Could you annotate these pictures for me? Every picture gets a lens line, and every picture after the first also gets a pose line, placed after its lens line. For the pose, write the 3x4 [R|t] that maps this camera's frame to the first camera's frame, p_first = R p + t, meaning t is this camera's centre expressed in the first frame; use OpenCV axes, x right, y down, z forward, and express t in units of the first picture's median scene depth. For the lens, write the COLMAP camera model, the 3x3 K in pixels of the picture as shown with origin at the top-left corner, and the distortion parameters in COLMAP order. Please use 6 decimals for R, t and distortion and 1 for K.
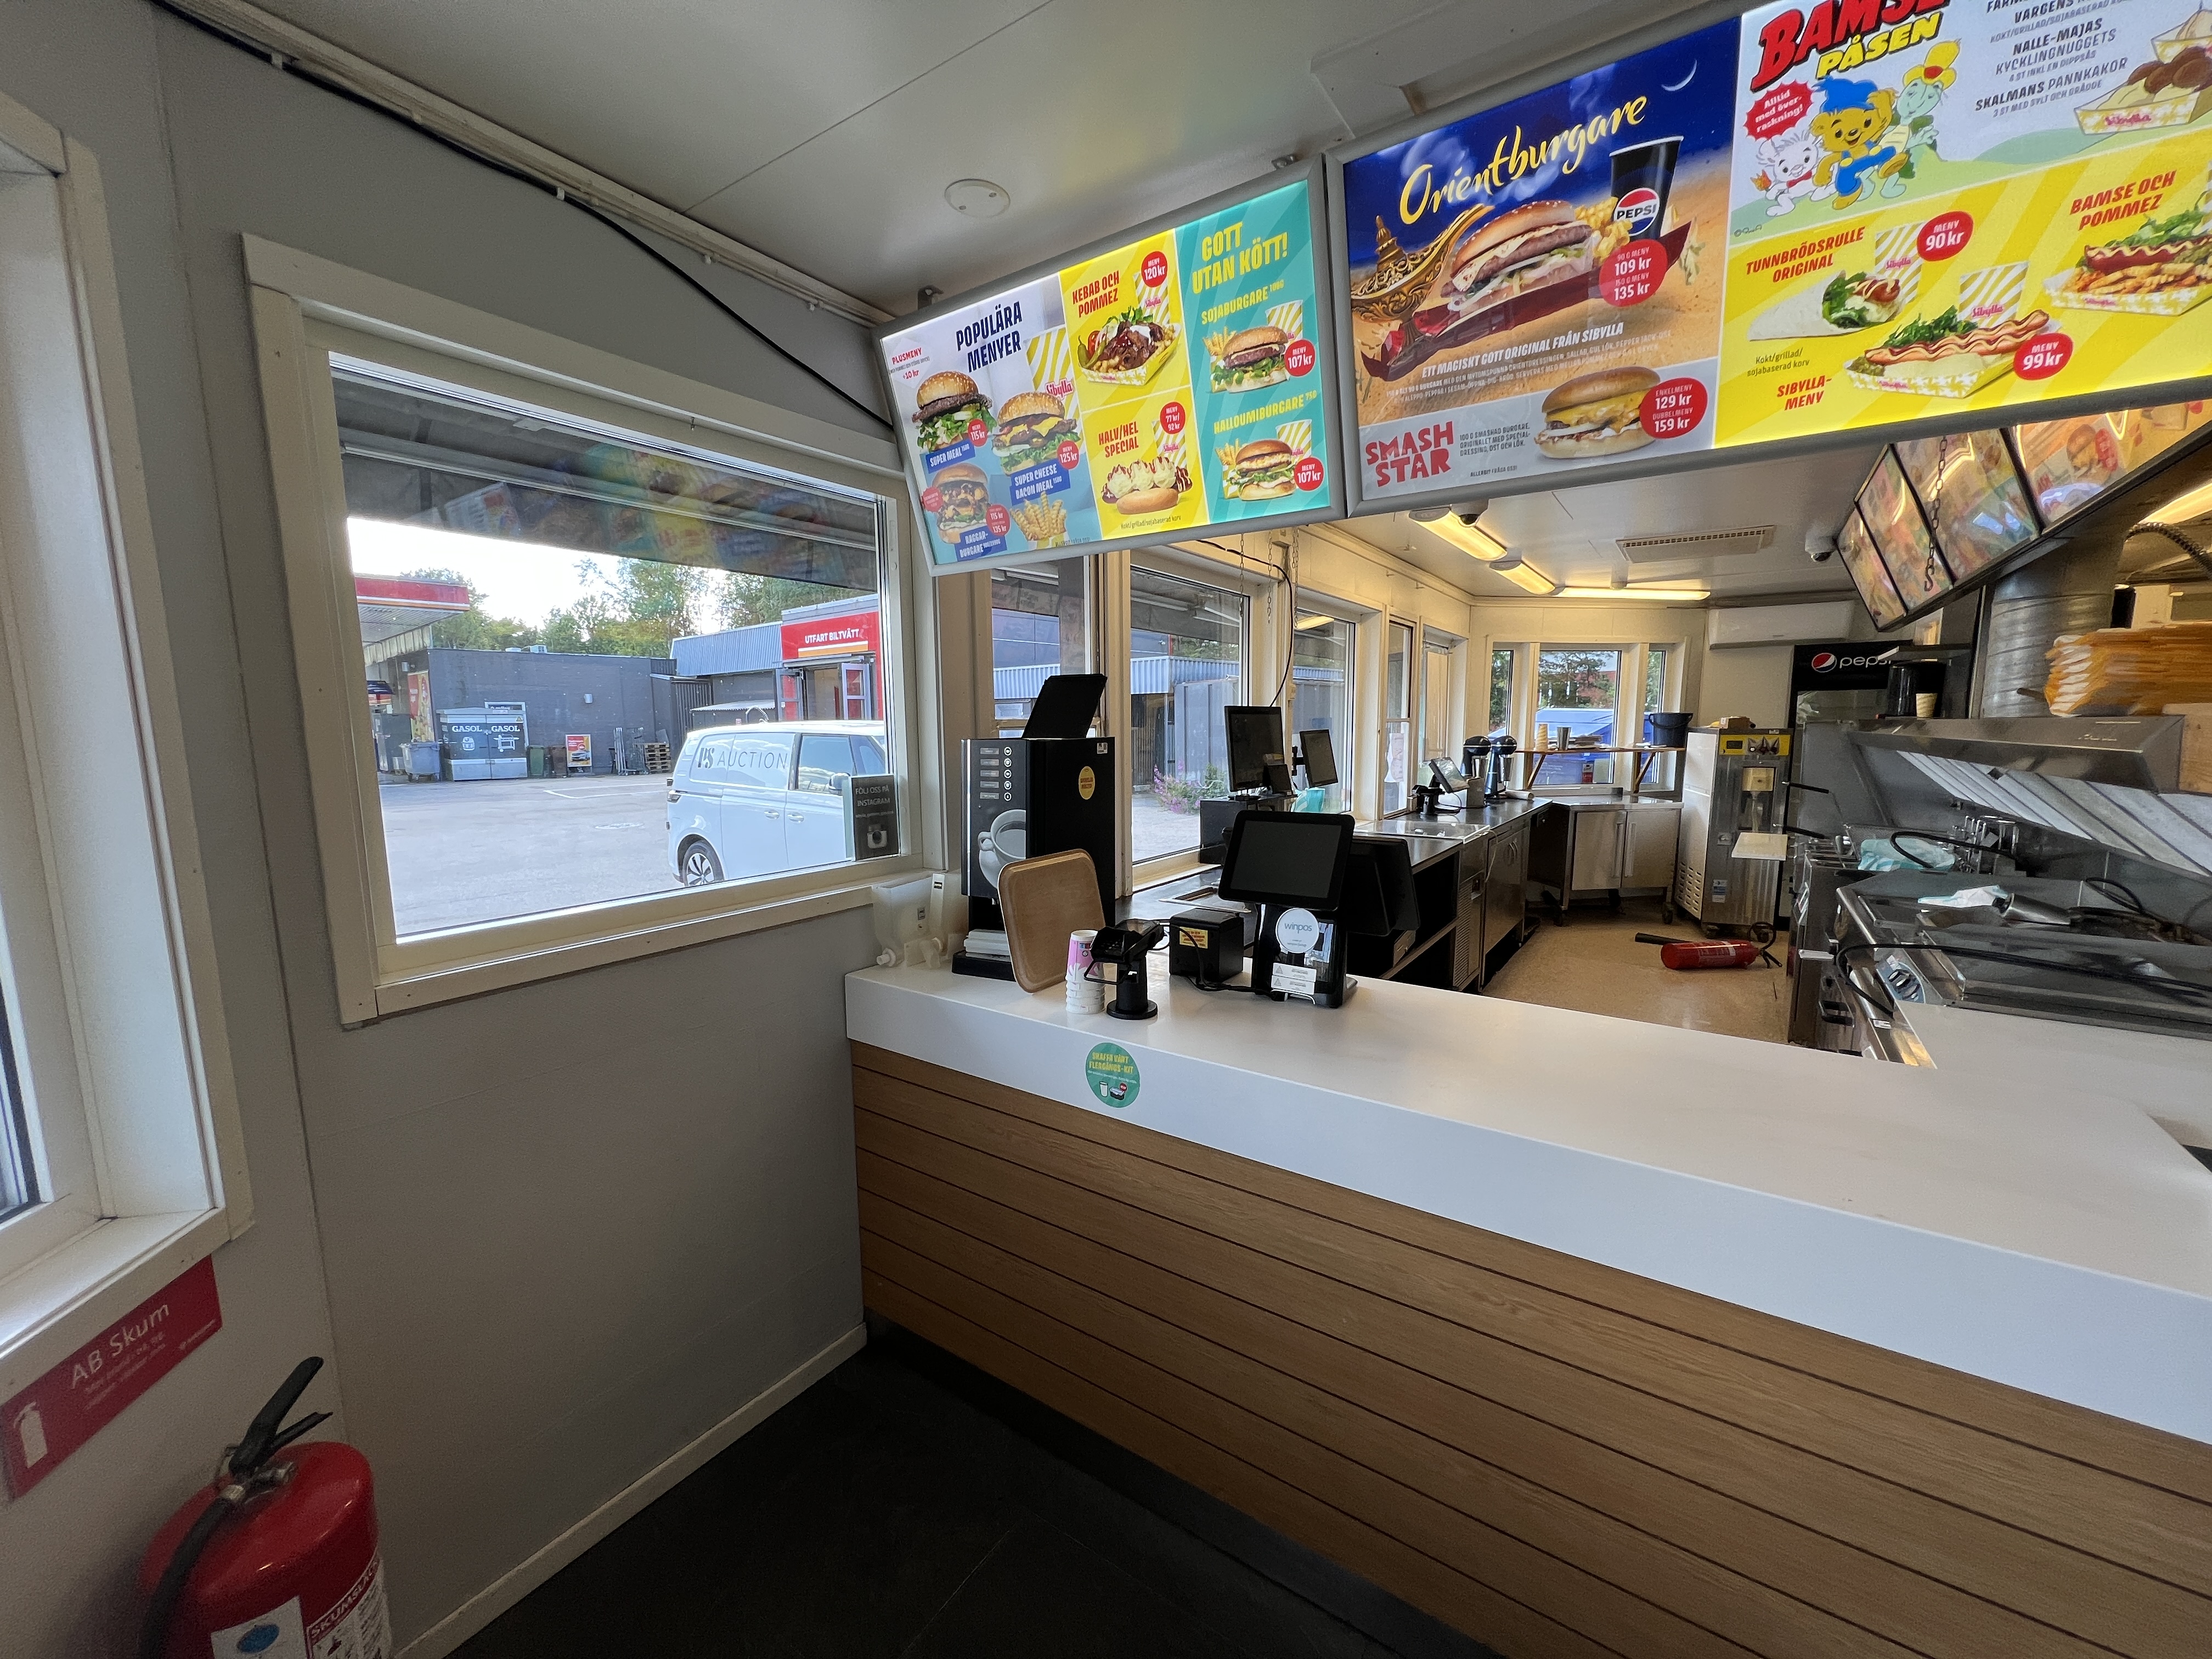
lens RADIAL K [[878.5, 0, 1103.8], [0, 878.5, 835.5], [0, 0, 1]] dist [-0.002080, 0.000131]
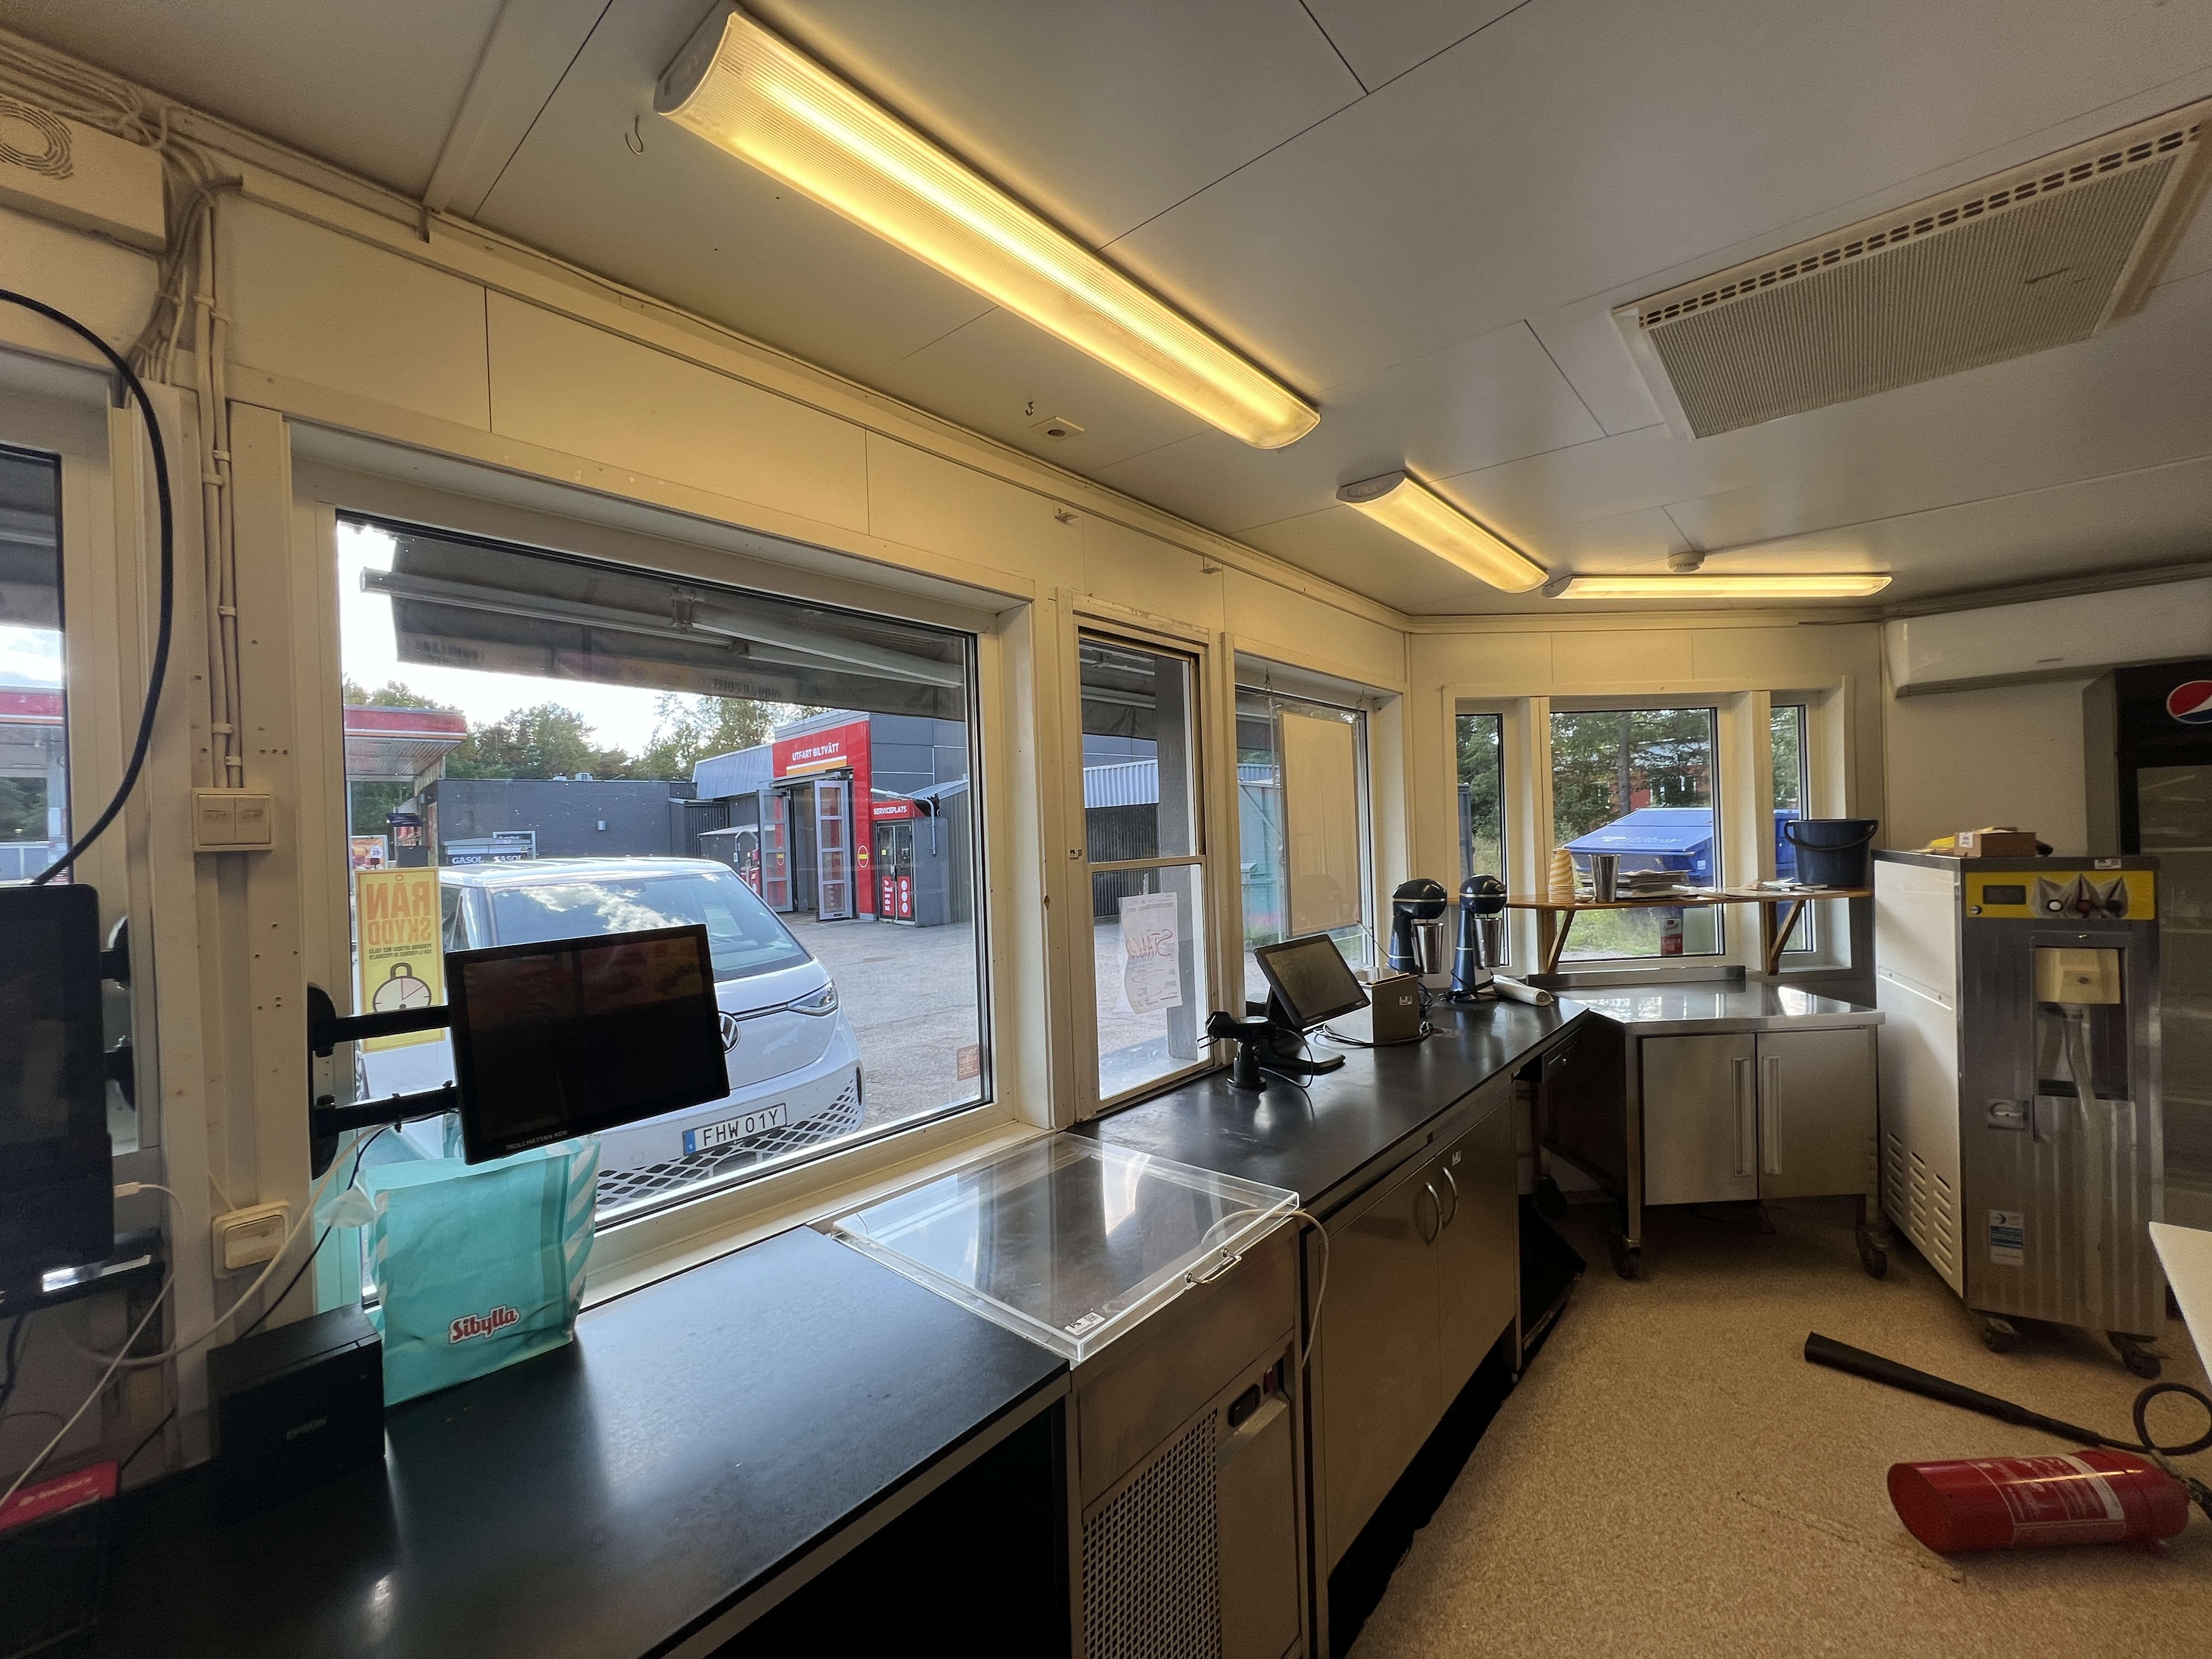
lens RADIAL K [[888.1, 0, 1105.6], [0, 888.1, 835.7], [0, 0, 1]] dist [-0.001320, 0.000209]
pose [[0.994477, -0.025097, -0.101914, 0.292997], [0.012154, 0.991996, -0.125686, -0.074624], [0.104253, 0.123753, 0.986821, 0.469398]]
